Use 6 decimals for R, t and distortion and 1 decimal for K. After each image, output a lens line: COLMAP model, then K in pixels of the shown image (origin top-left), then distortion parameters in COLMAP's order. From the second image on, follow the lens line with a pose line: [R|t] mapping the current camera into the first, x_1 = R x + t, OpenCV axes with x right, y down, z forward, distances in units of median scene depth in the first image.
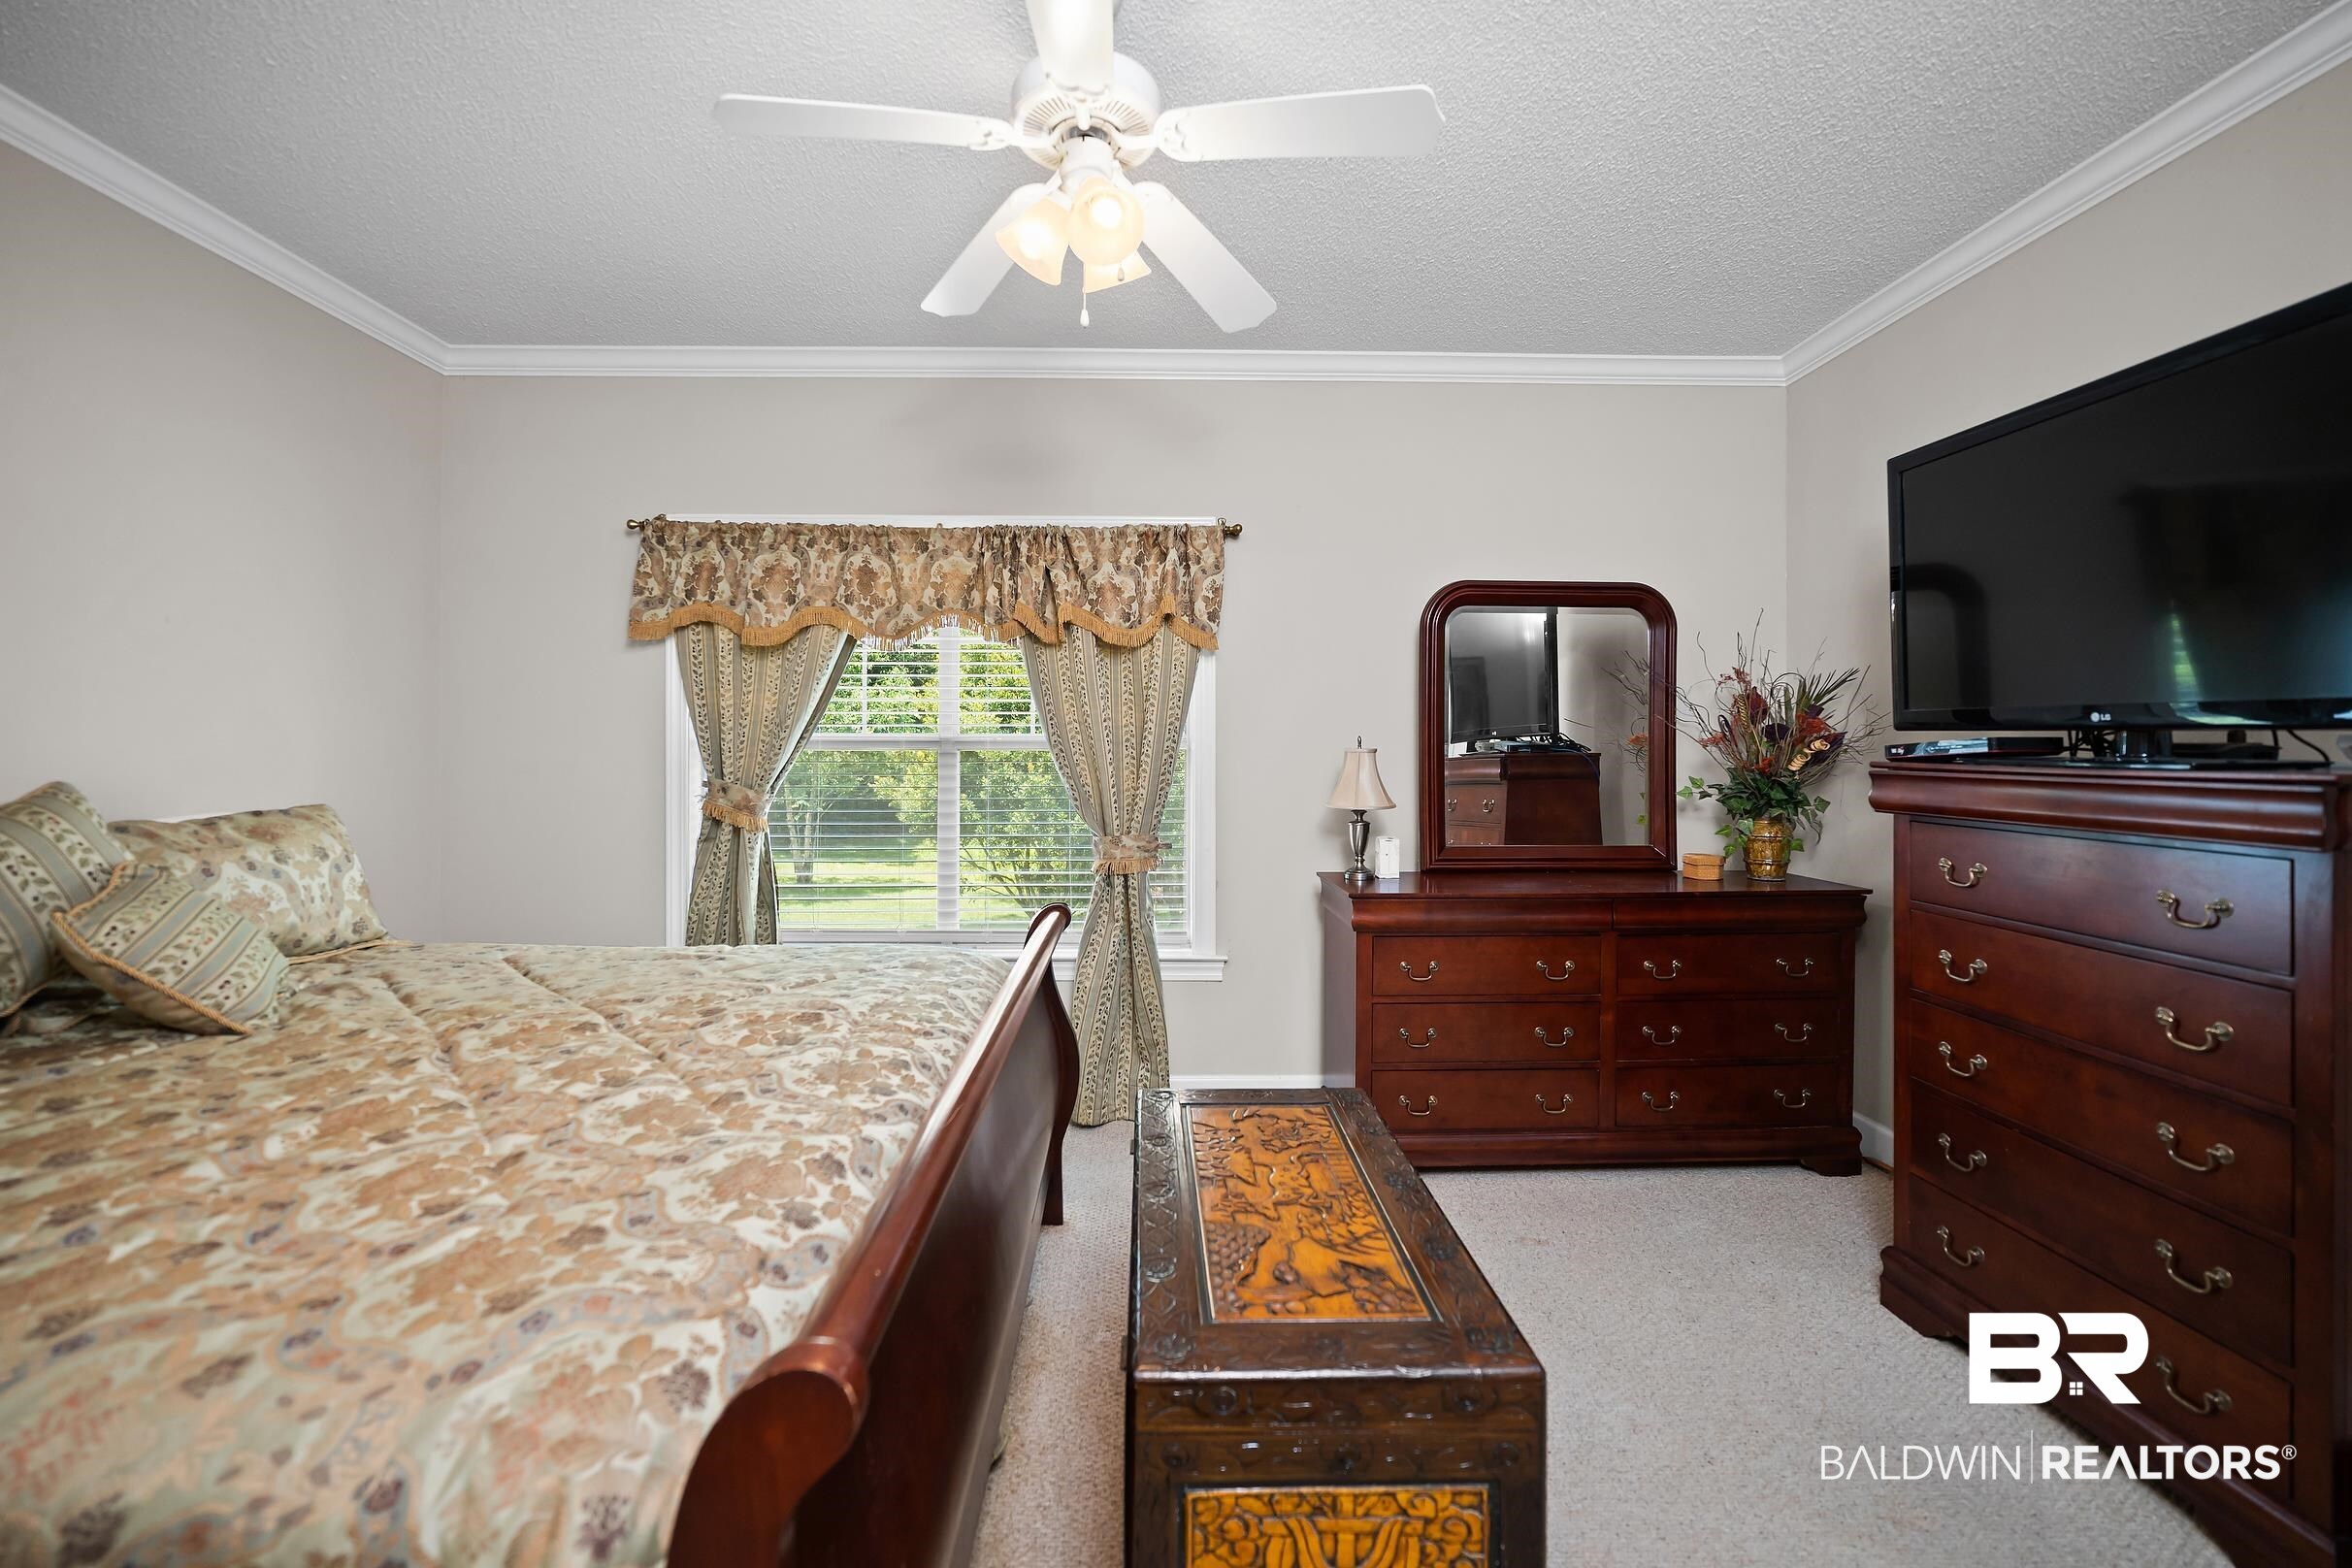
lens RADIAL K [[957.4, 0, 1170.9], [0, 957.4, 767.2], [0, 0, 1]] dist [-0.001951, 0.000191]
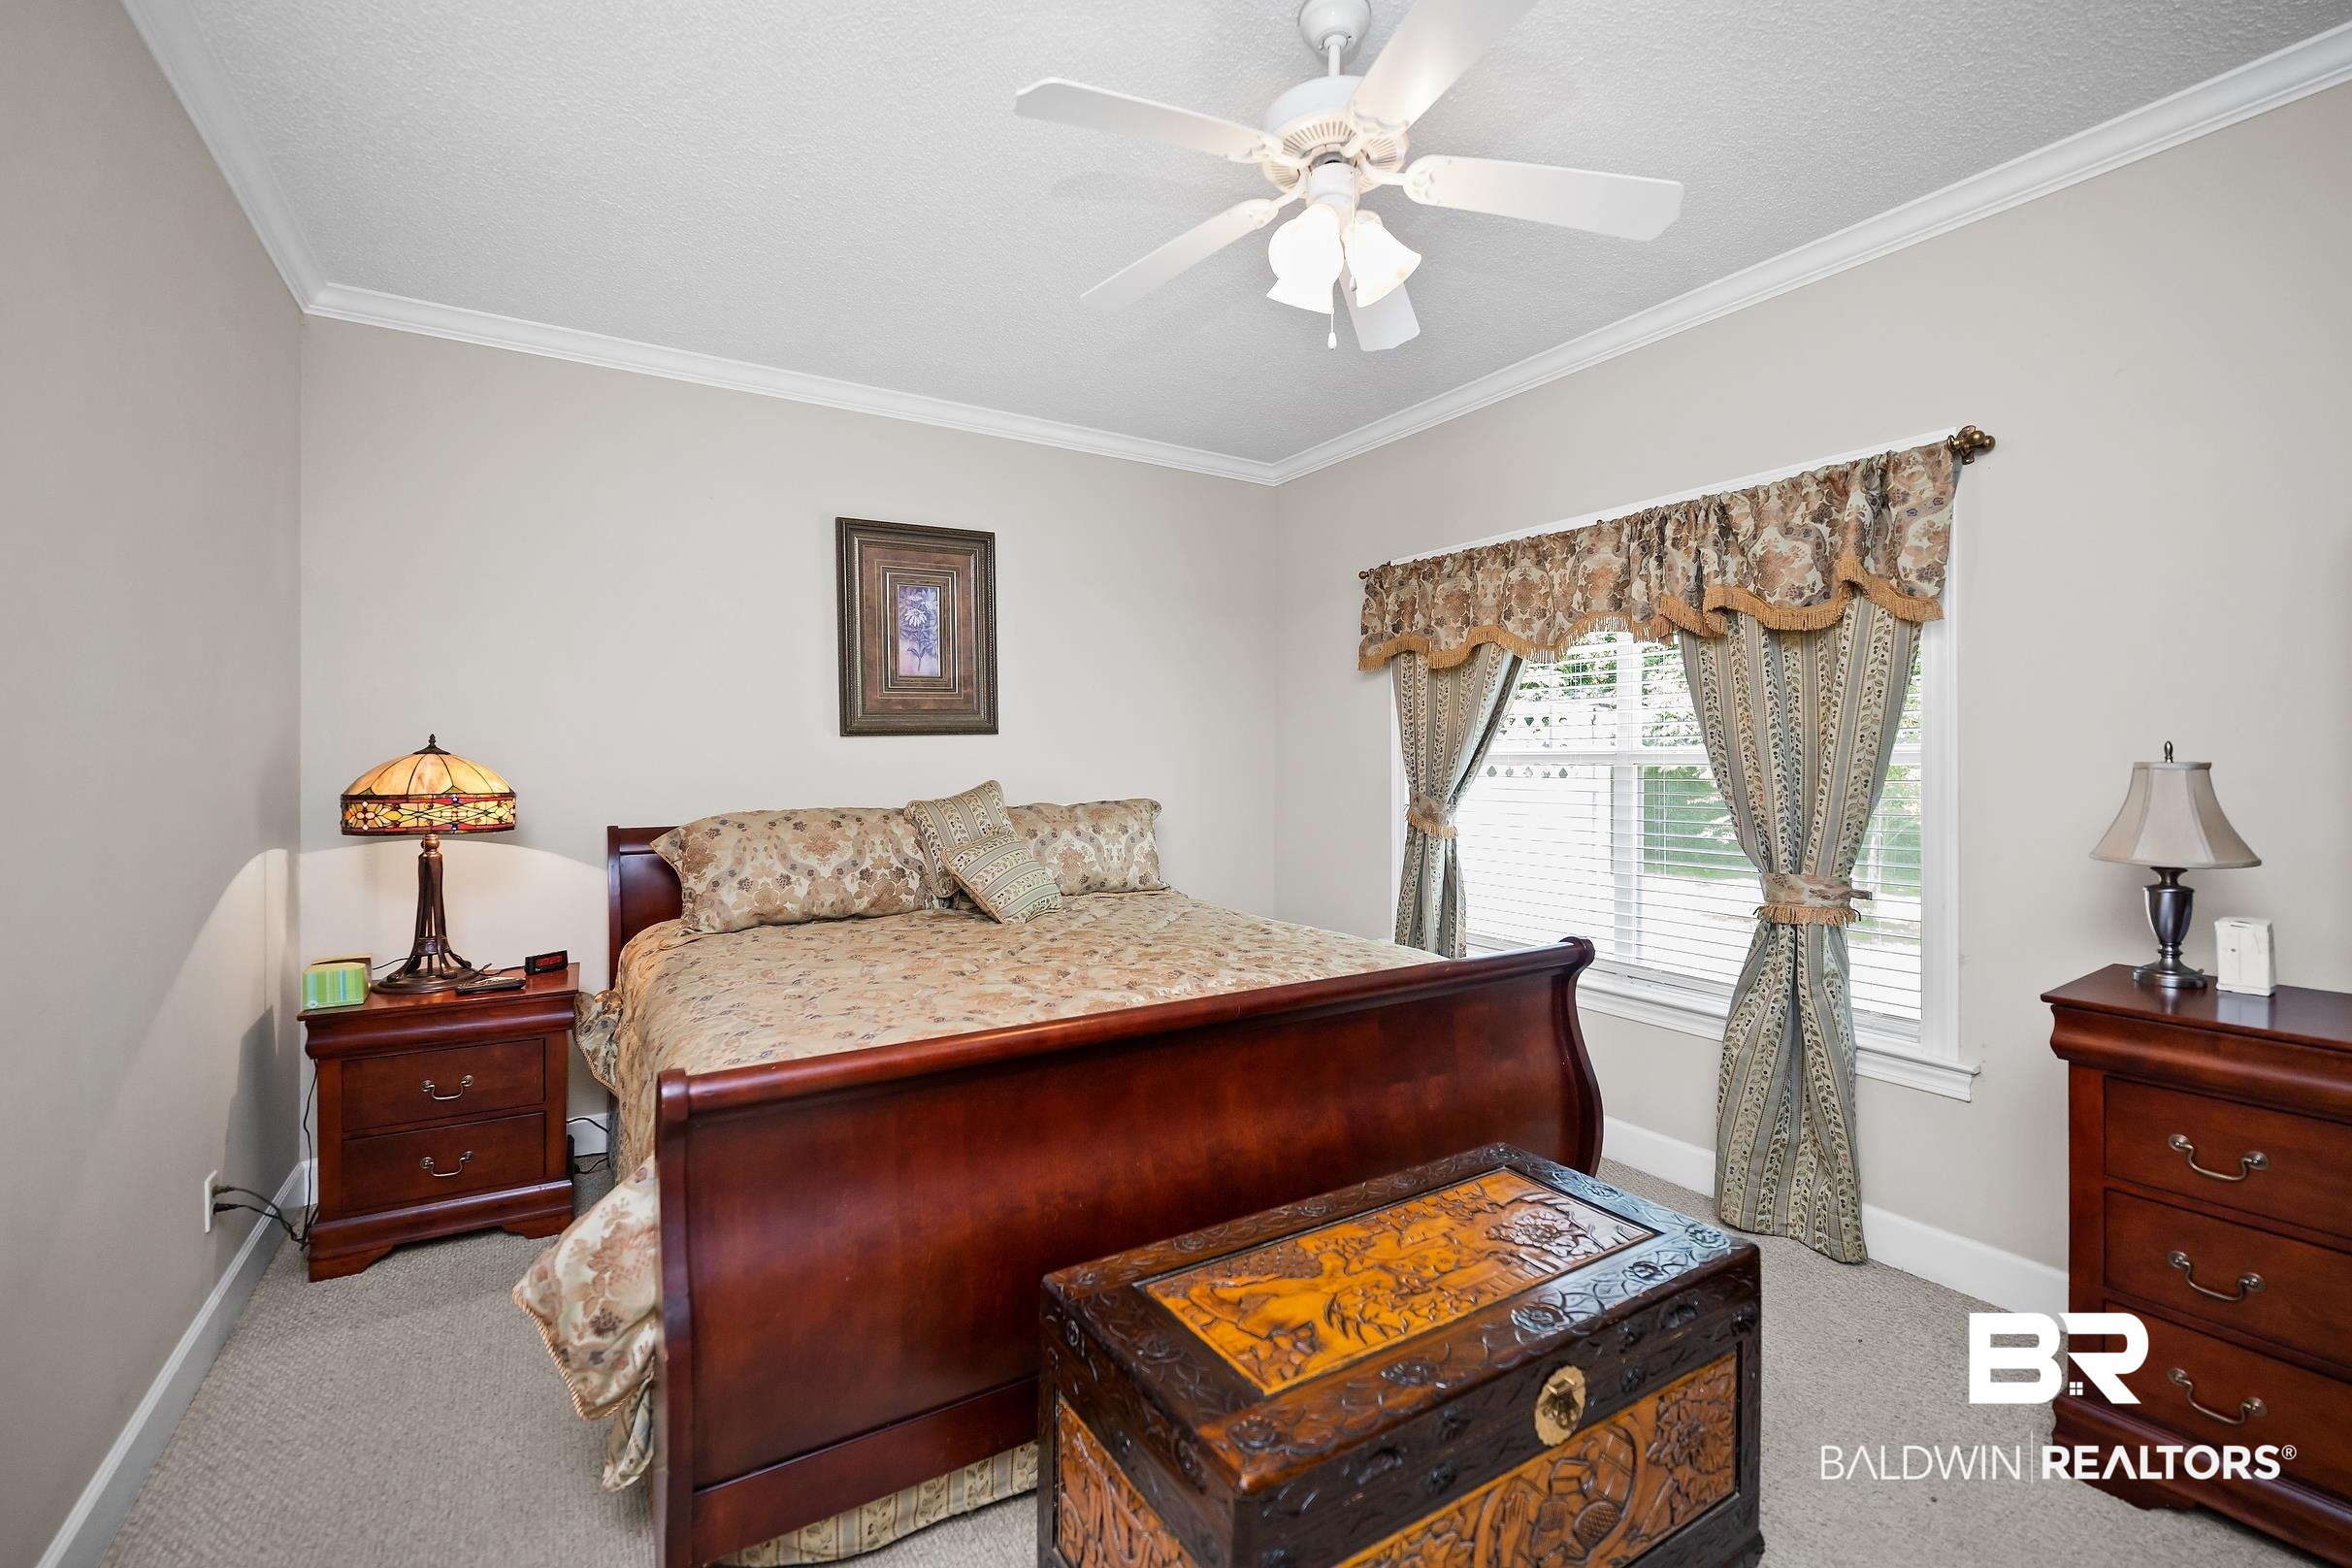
lens RADIAL K [[975.0, 0, 1176.0], [0, 975.0, 784.0], [0, 0, 1]] dist [-0.001287, 0.000388]
pose [[0.534371, 0.019011, -0.845036, 0.352560], [-0.016343, 0.999793, 0.012158, -0.003408], [0.845092, 0.007314, 0.534571, 0.154222]]
